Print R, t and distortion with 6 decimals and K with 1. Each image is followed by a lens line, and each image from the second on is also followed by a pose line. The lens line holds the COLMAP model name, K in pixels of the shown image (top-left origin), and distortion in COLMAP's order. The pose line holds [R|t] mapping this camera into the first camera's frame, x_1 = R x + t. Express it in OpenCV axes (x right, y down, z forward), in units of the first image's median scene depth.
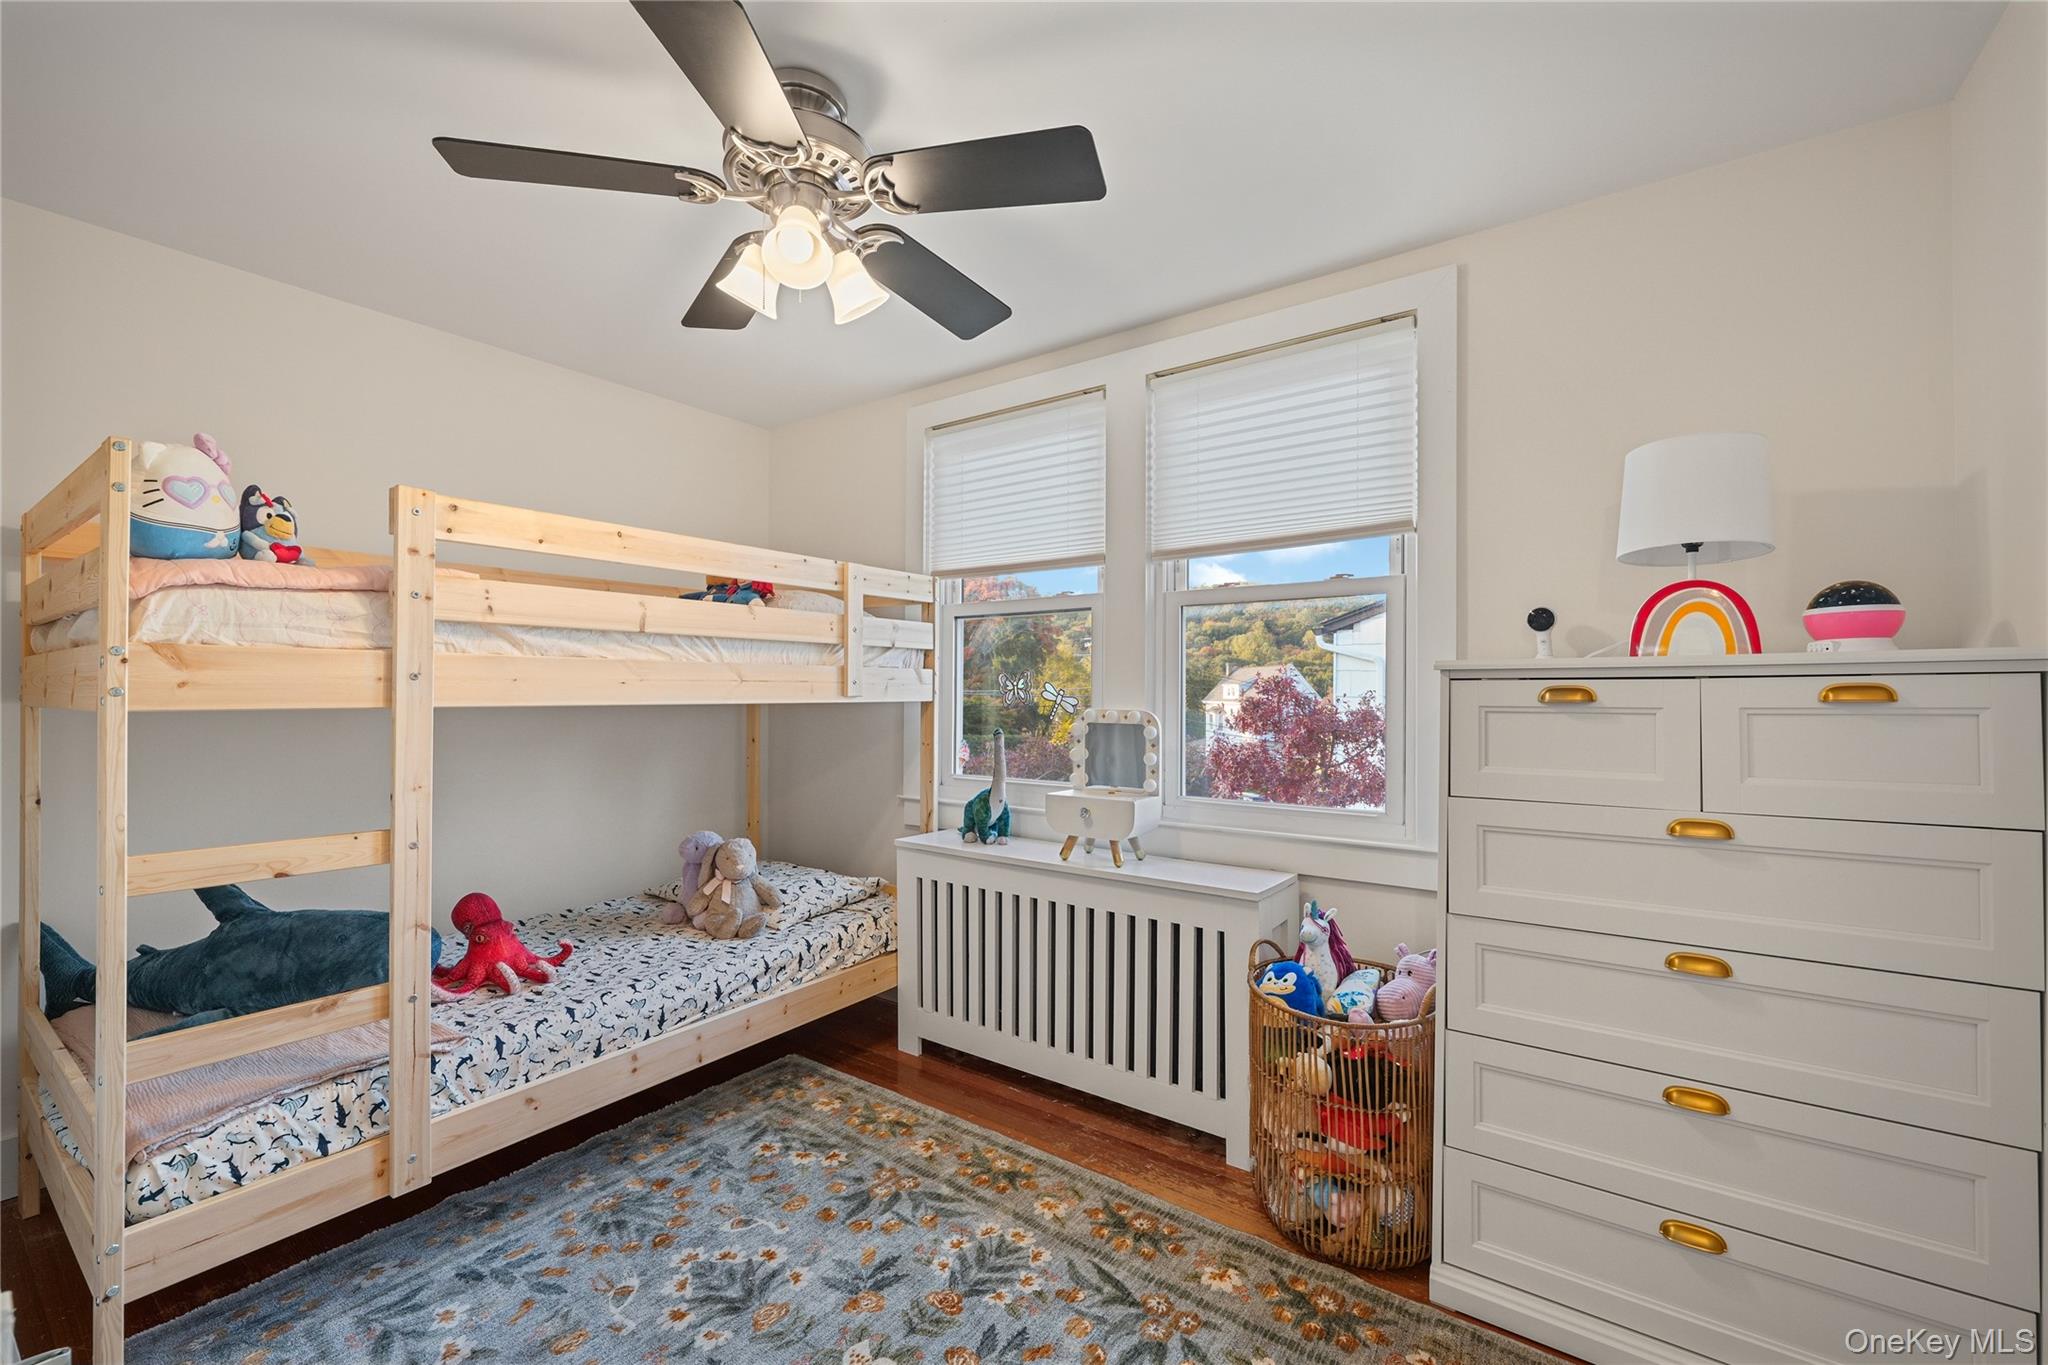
lens RADIAL K [[833.6, 0, 1008.7], [0, 833.6, 691.2], [0, 0, 1]] dist [-0.001576, -0.000182]
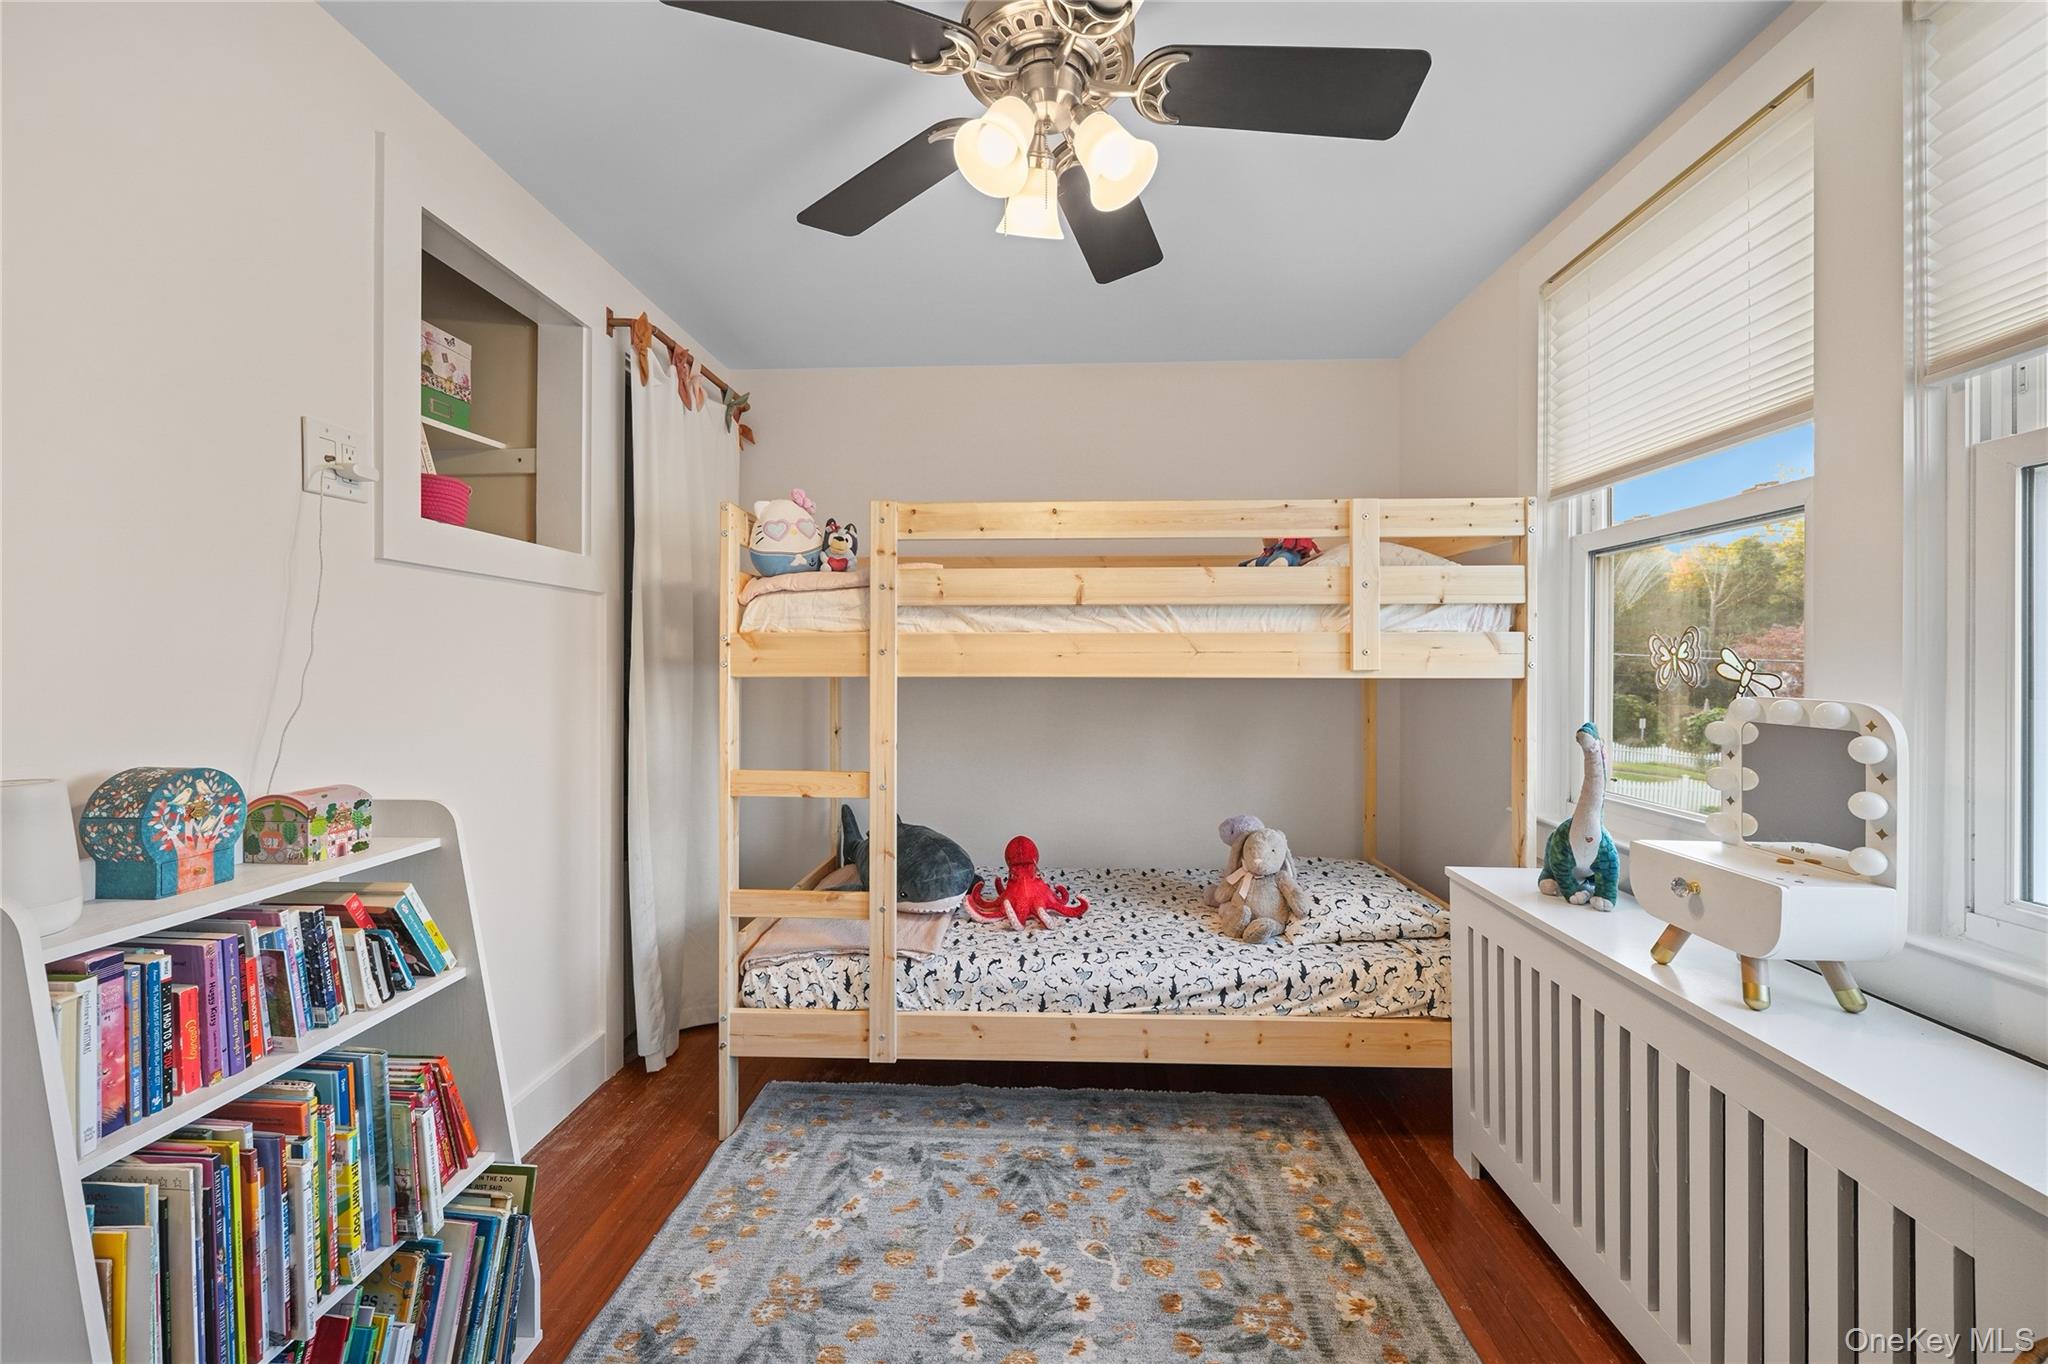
lens RADIAL K [[804.0, 0, 1029.7], [0, 804.0, 666.2], [0, 0, 1]] dist [0.000273, -0.000813]
pose [[0.557423, 0.001007, -0.830228, 0.330371], [0.000356, 0.999999, 0.001453, 0.001455], [0.830228, -0.001106, 0.557422, 0.410297]]
